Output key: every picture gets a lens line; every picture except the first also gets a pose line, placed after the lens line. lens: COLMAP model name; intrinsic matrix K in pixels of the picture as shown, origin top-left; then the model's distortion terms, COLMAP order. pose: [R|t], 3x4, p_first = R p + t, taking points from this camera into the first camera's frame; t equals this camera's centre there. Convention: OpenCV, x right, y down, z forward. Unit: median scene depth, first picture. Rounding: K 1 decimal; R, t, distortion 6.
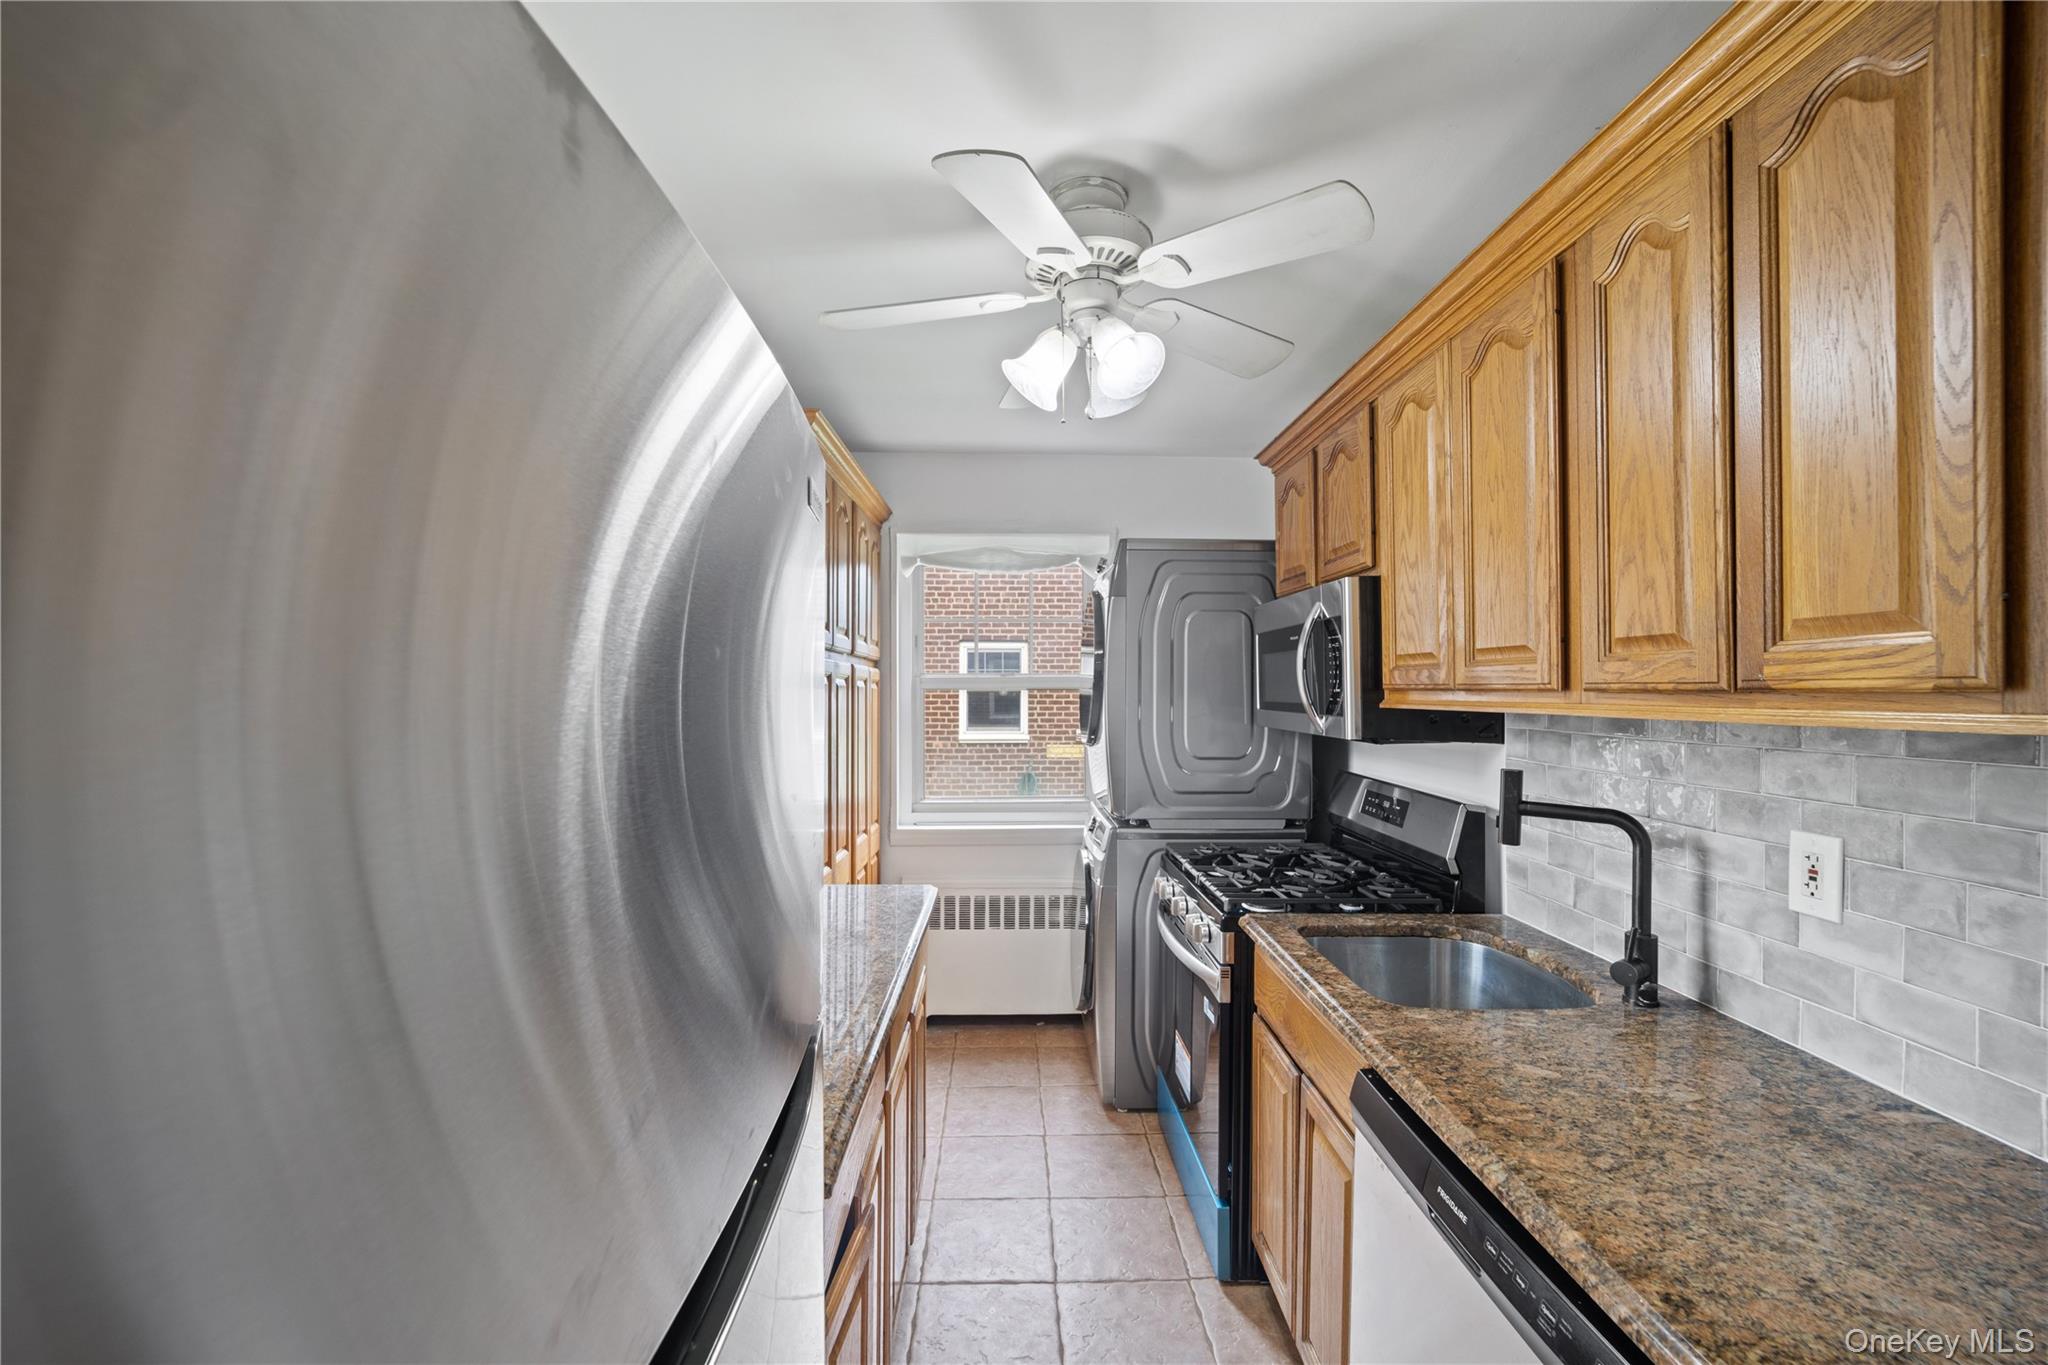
lens RADIAL K [[831.8, 0, 1034.8], [0, 831.8, 682.3], [0, 0, 1]] dist [-0.001512, -0.000713]
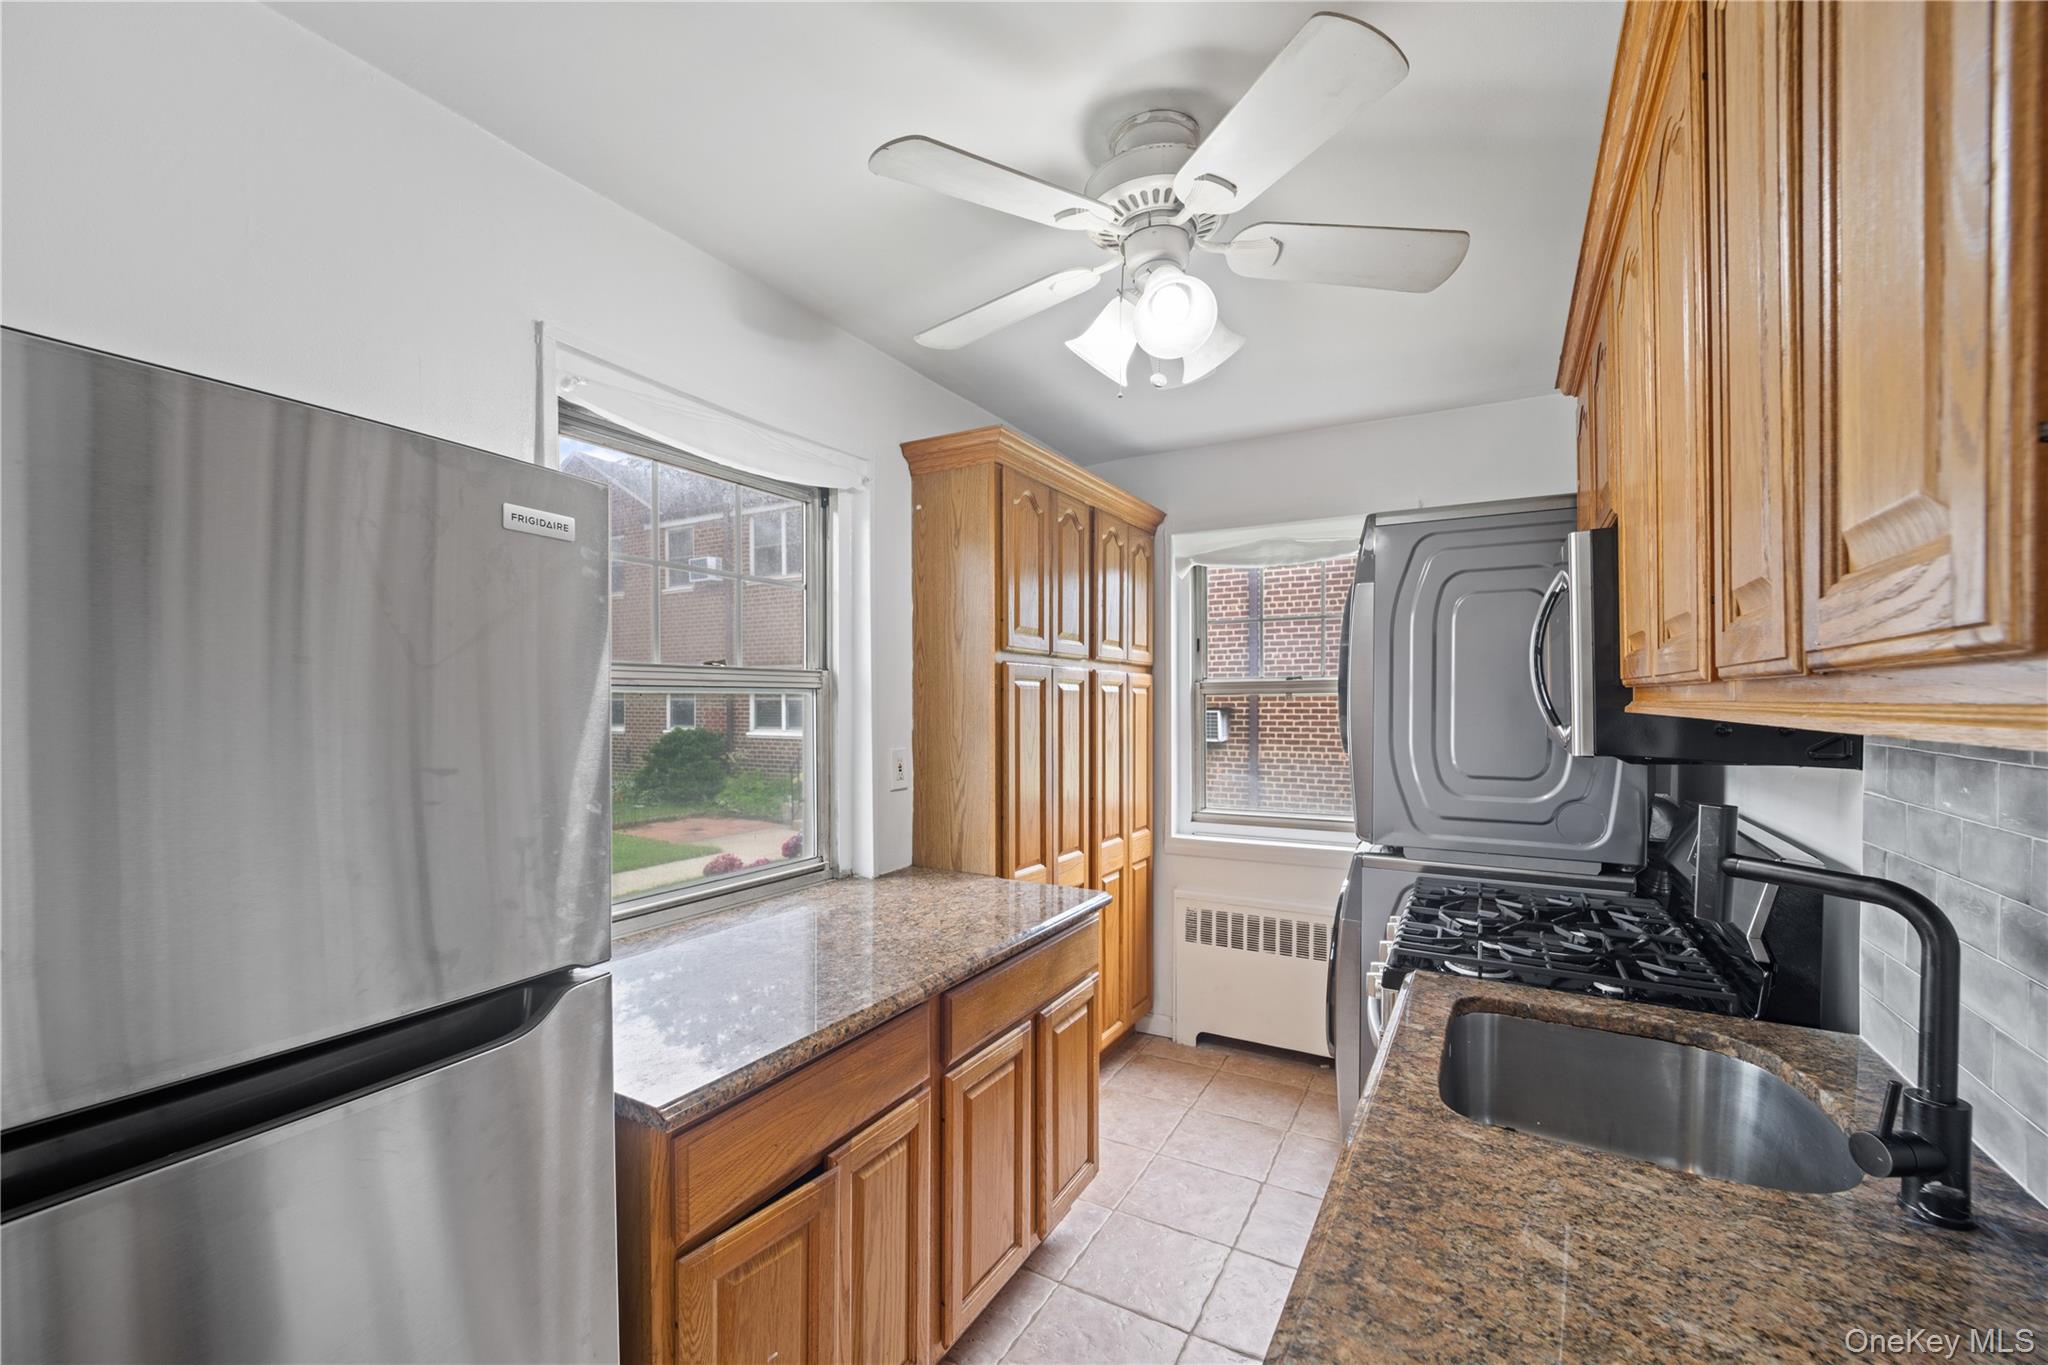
lens RADIAL K [[831.8, 0, 1028.3], [0, 831.8, 708.4], [0, 0, 1]] dist [-0.001512, -0.000713]
pose [[0.858938, 0.001455, -0.512077, 0.258167], [0.008773, 0.999807, 0.017557, 0.007841], [0.512004, -0.019573, 0.858760, 0.097797]]
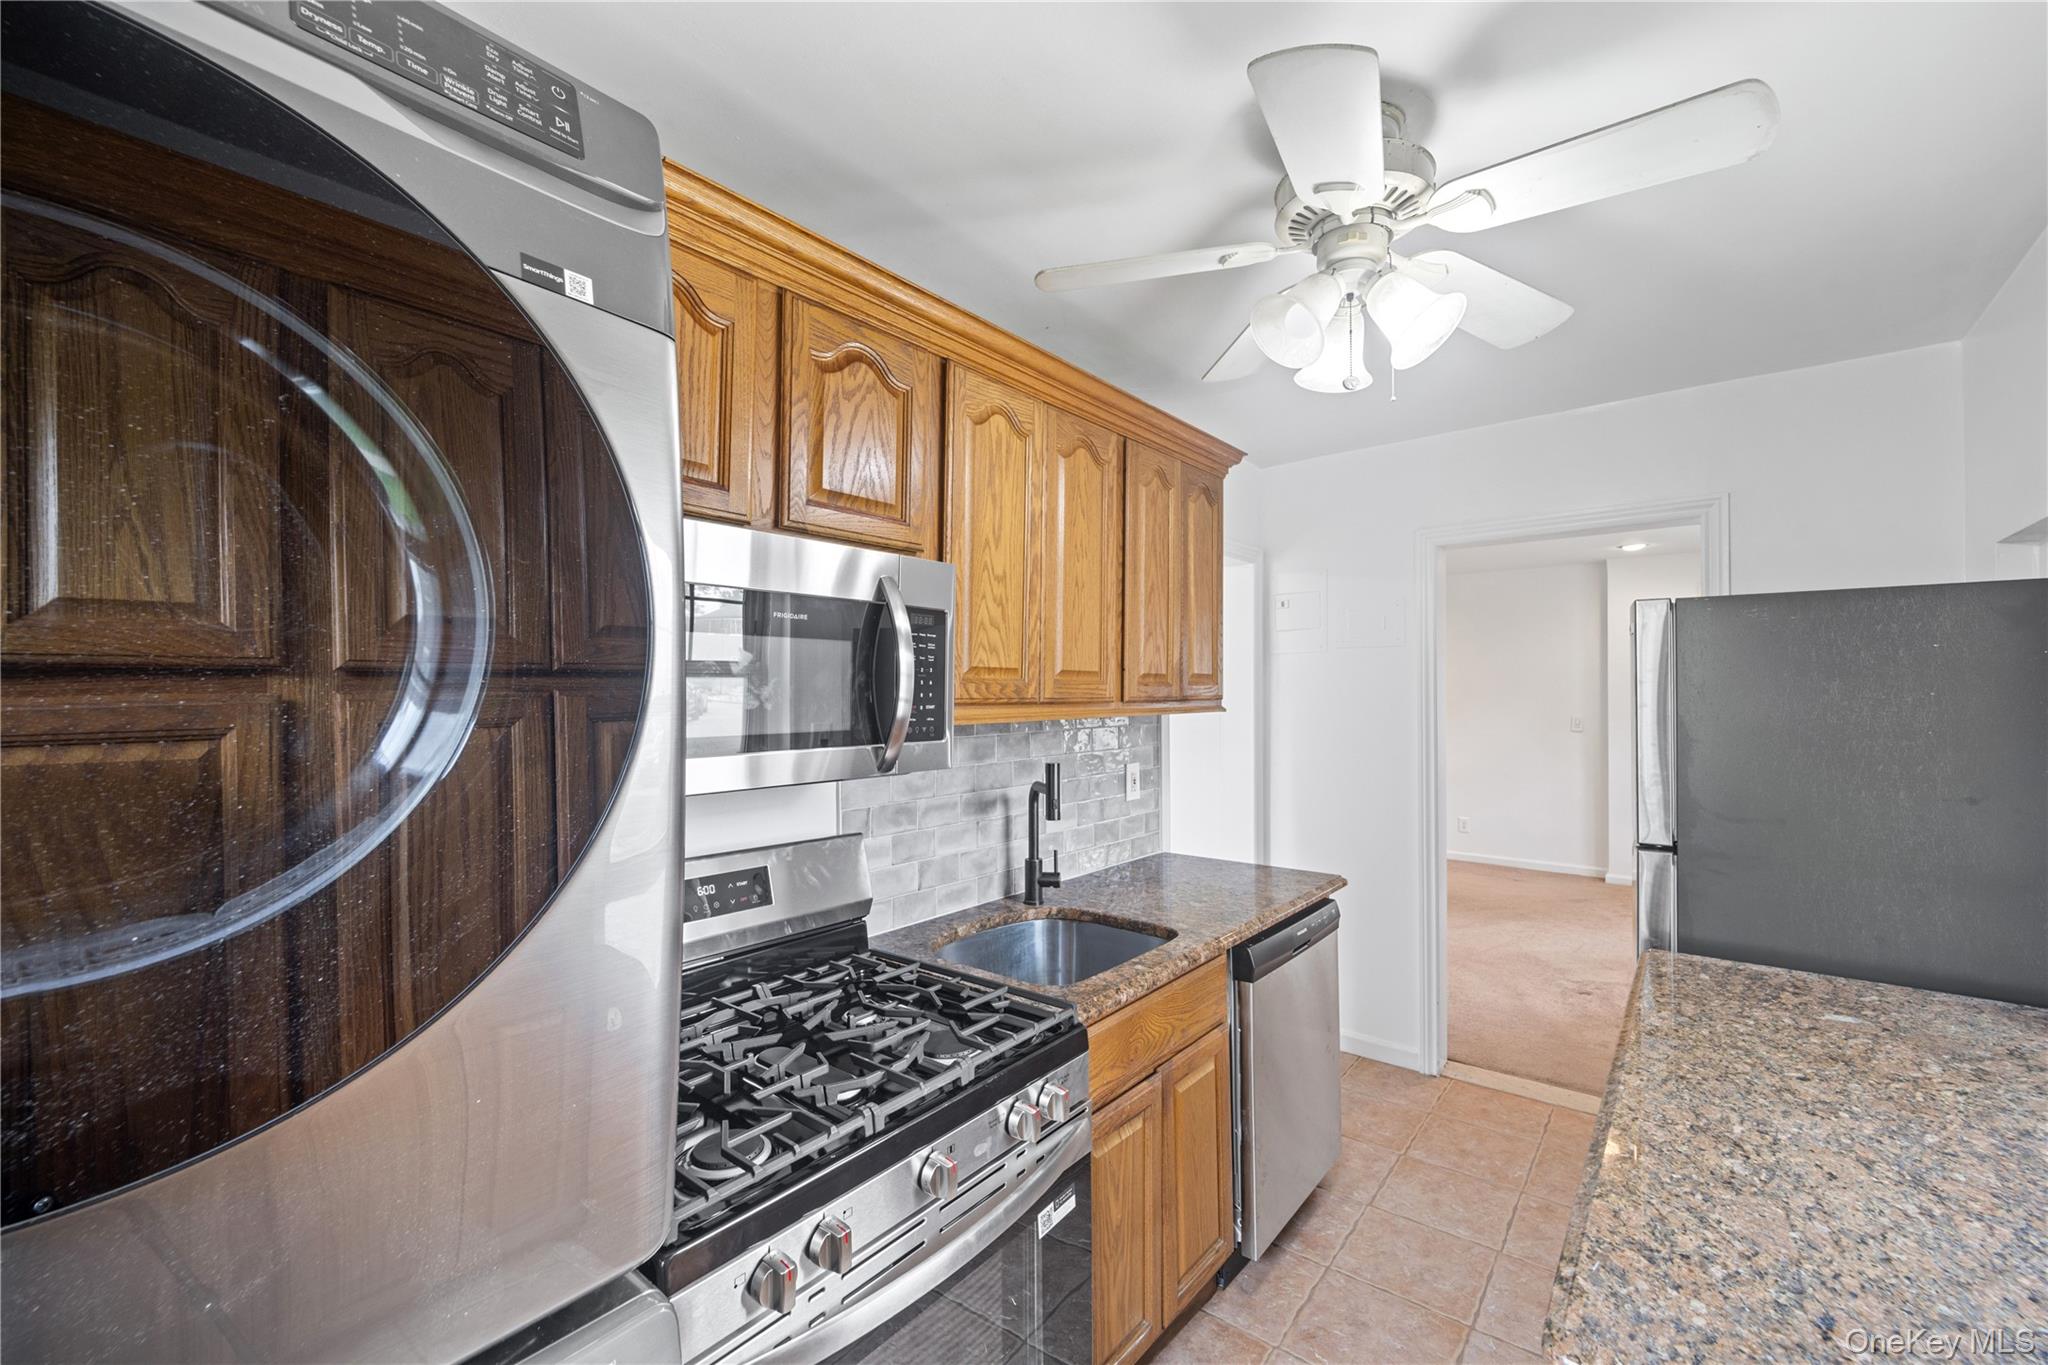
lens RADIAL K [[831.8, 0, 1023.6], [0, 831.8, 683.1], [0, 0, 1]] dist [-0.001512, -0.000713]
pose [[-0.755870, 0.004167, 0.654708, -0.149210], [-0.007056, 0.999870, -0.014511, -0.001092], [-0.654683, -0.015588, -0.755743, 1.184792]]
